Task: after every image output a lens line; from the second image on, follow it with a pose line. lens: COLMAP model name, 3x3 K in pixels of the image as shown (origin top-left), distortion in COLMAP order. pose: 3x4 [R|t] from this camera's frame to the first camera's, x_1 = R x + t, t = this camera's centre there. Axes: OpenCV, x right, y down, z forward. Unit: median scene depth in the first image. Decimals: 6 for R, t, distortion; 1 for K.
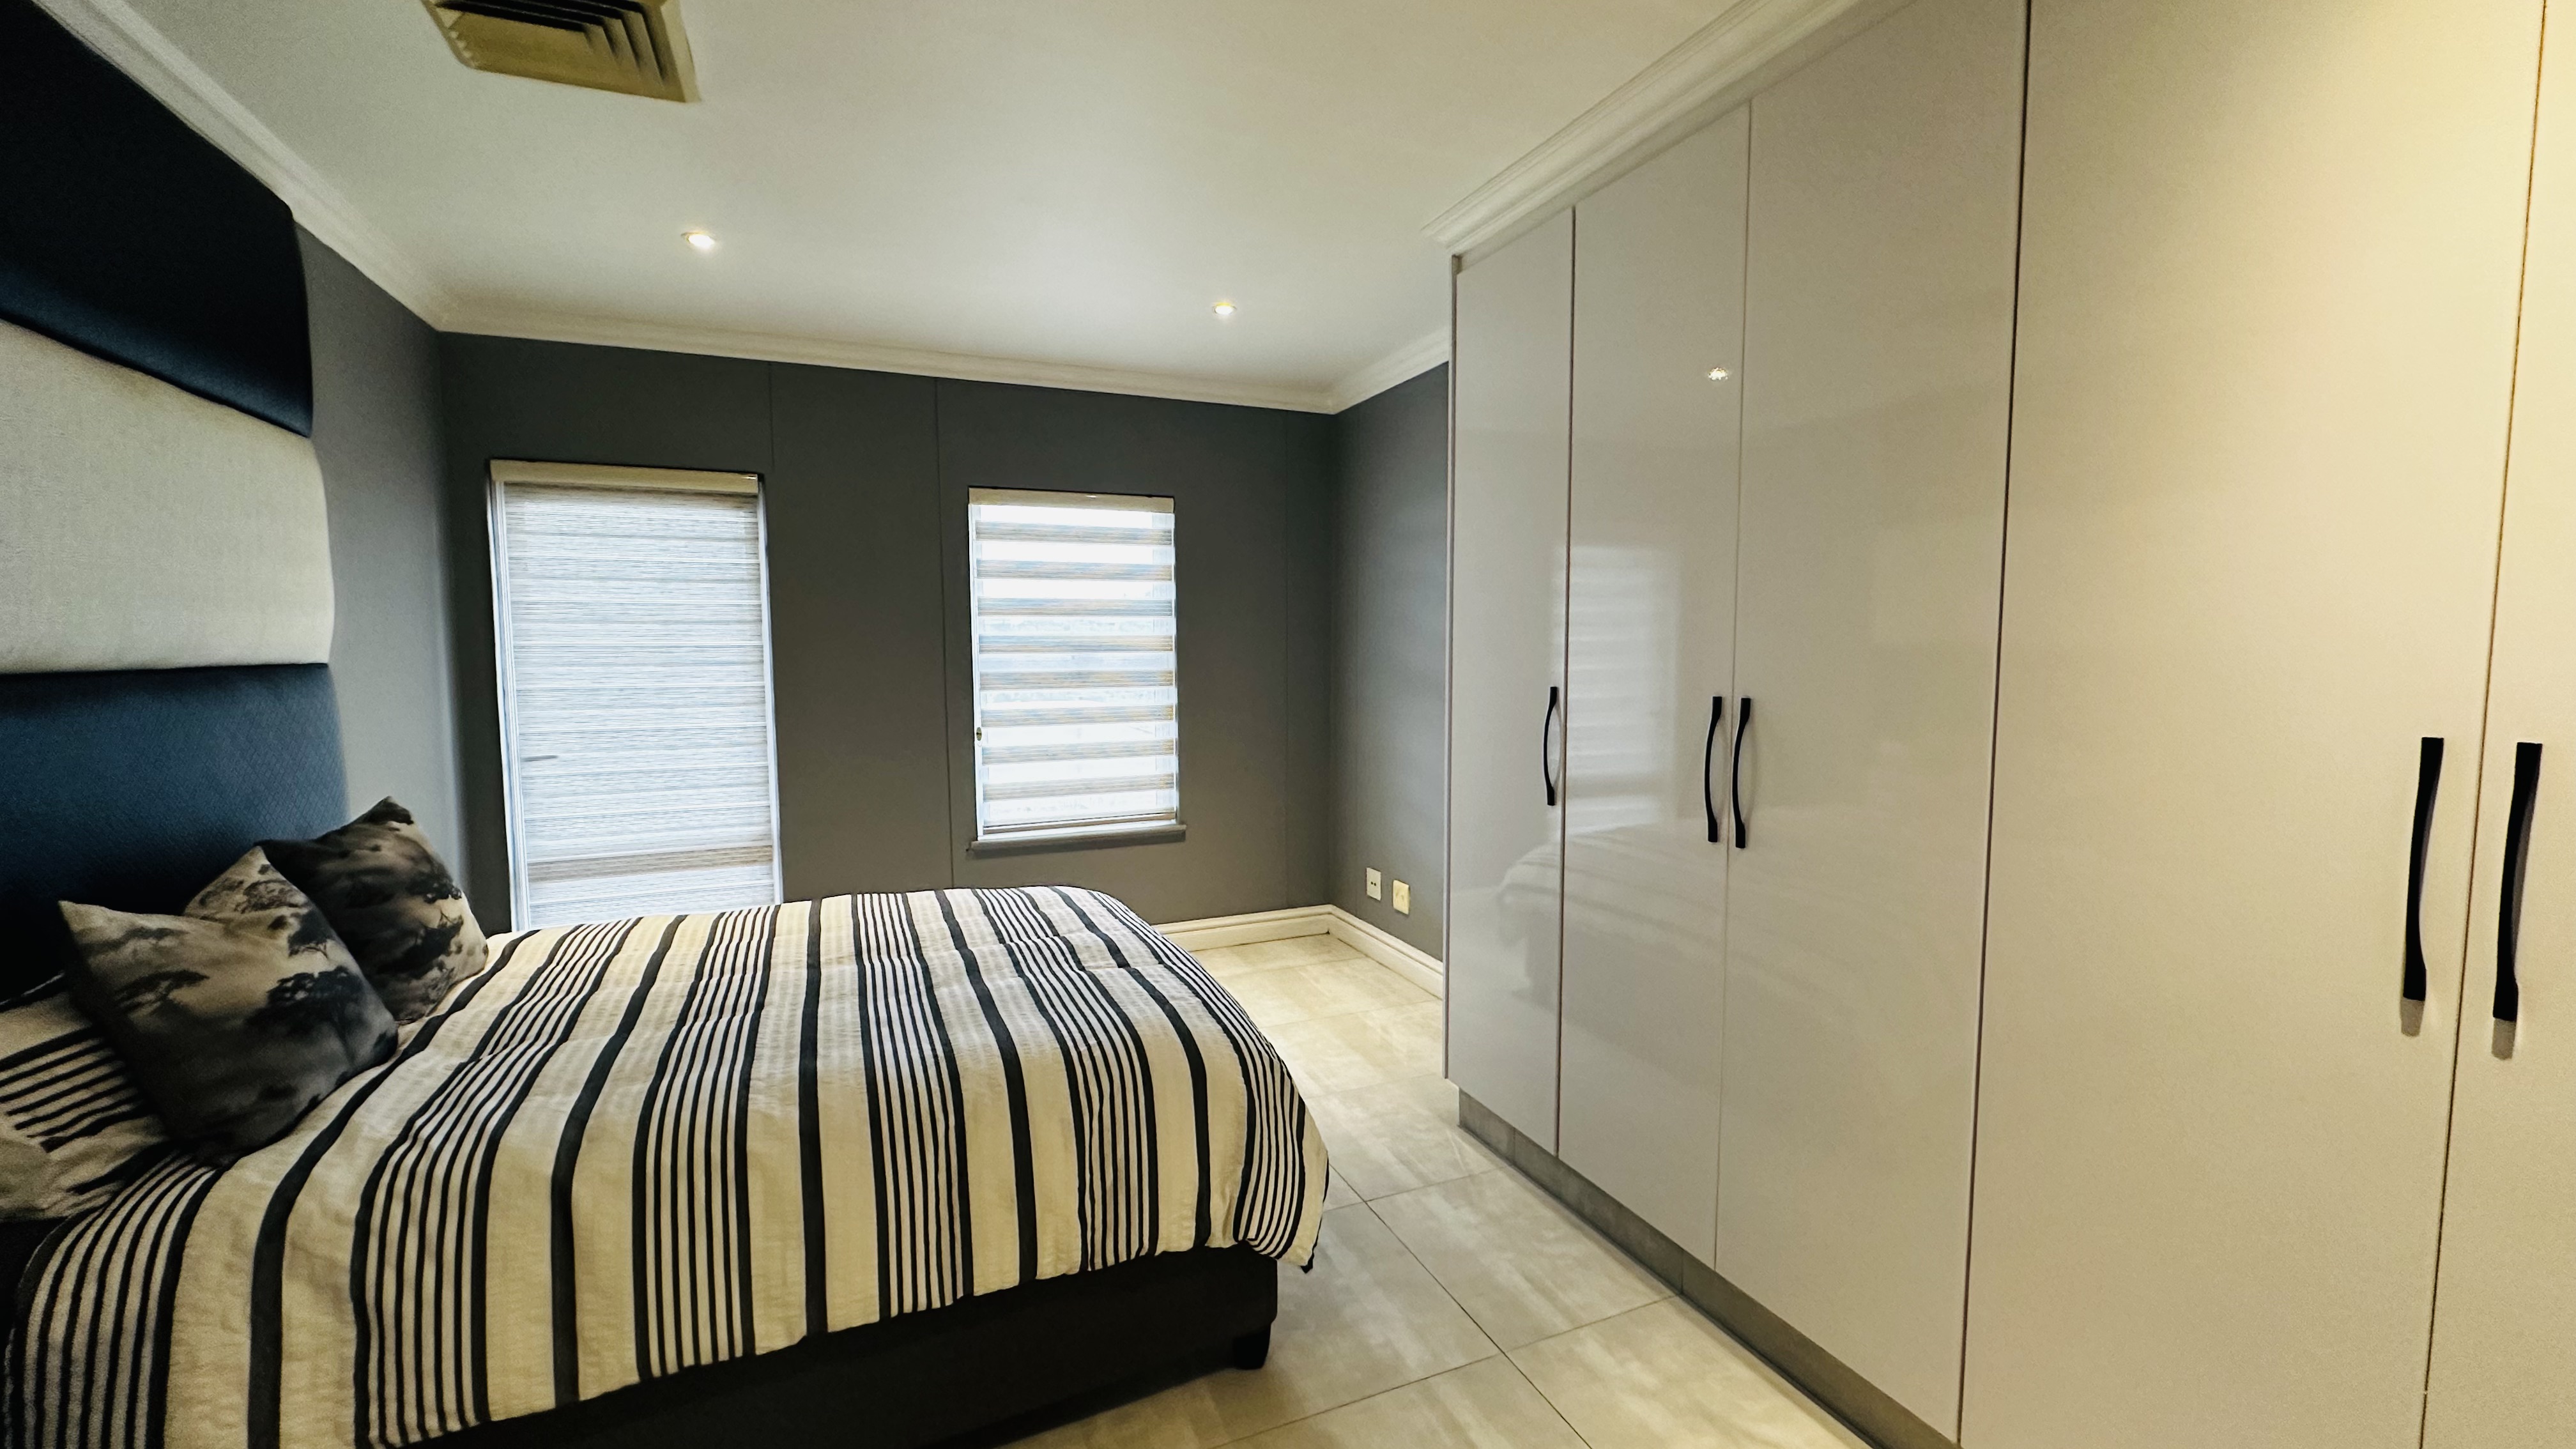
lens RADIAL K [[1019.3, 0, 1287.3], [0, 1019.3, 709.3], [0, 0, 1]] dist [-0.001943, 0.001479]
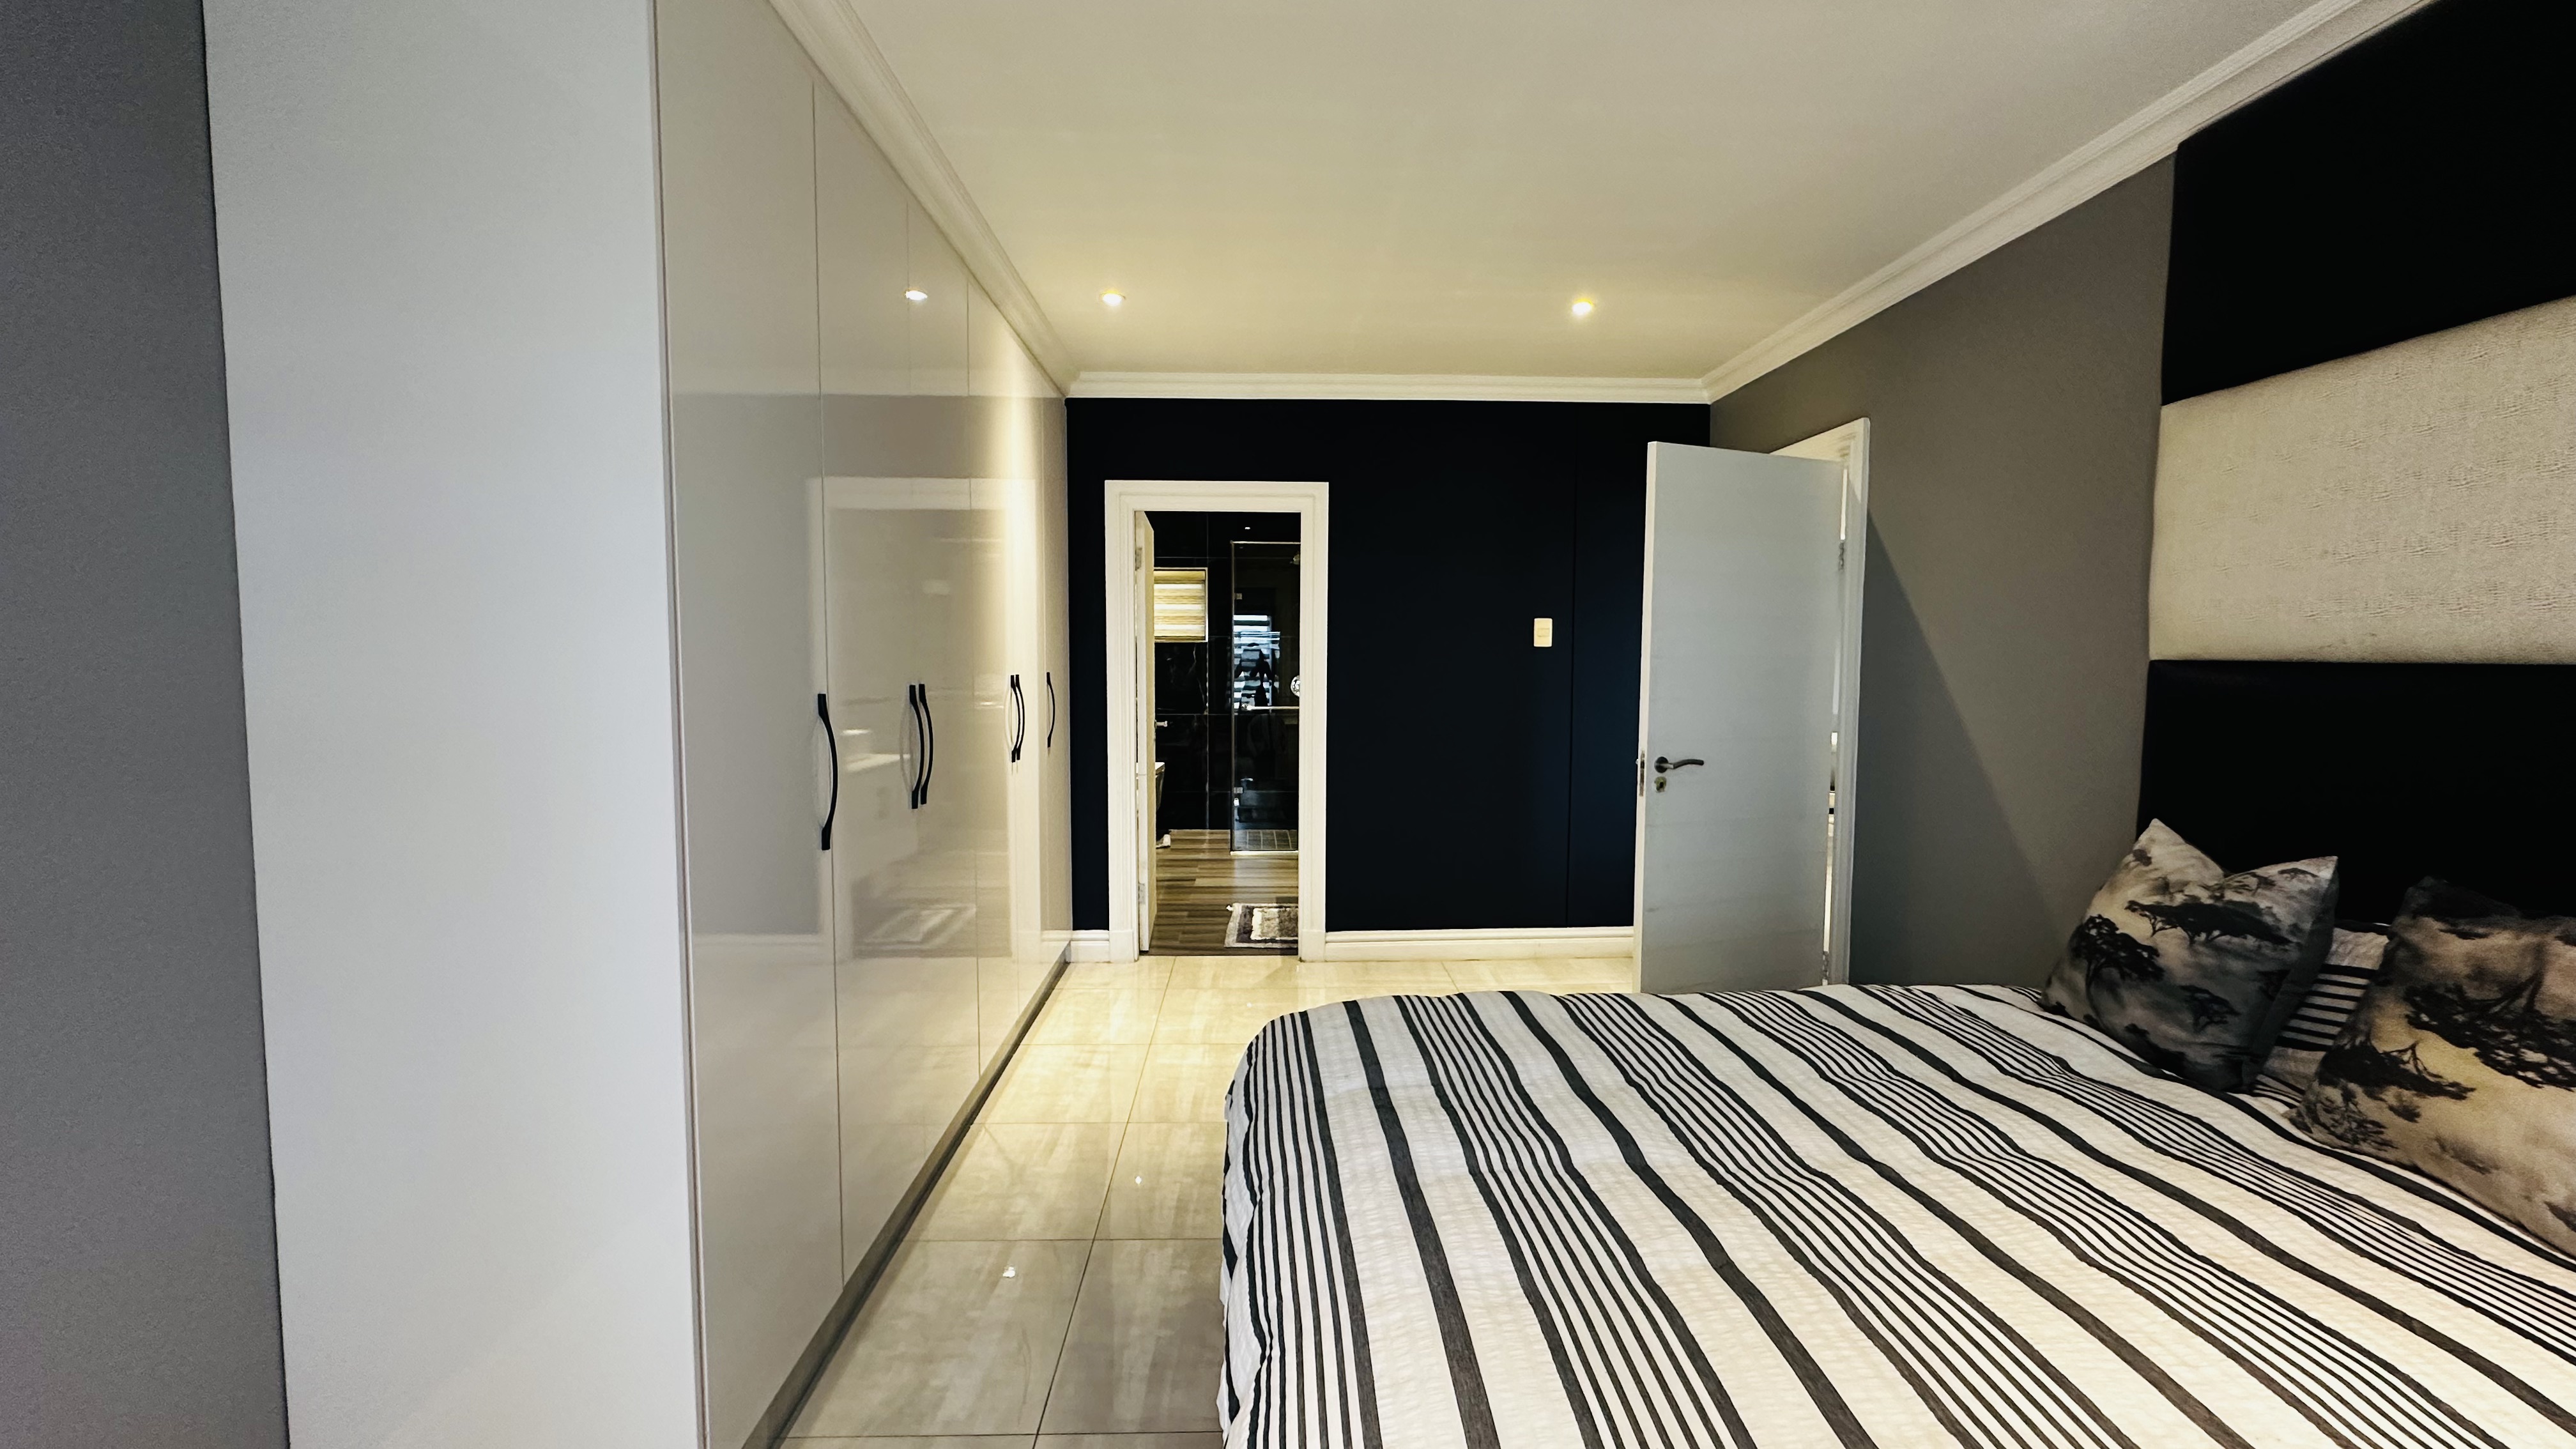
lens RADIAL K [[1019.3, 0, 1288.9], [0, 1019.3, 721.8], [0, 0, 1]] dist [-0.001943, 0.001479]
pose [[-0.929904, -0.027188, 0.366797, -0.402165], [0.023662, 0.990776, 0.133426, -0.112185], [-0.367041, 0.132753, -0.920683, 1.868450]]
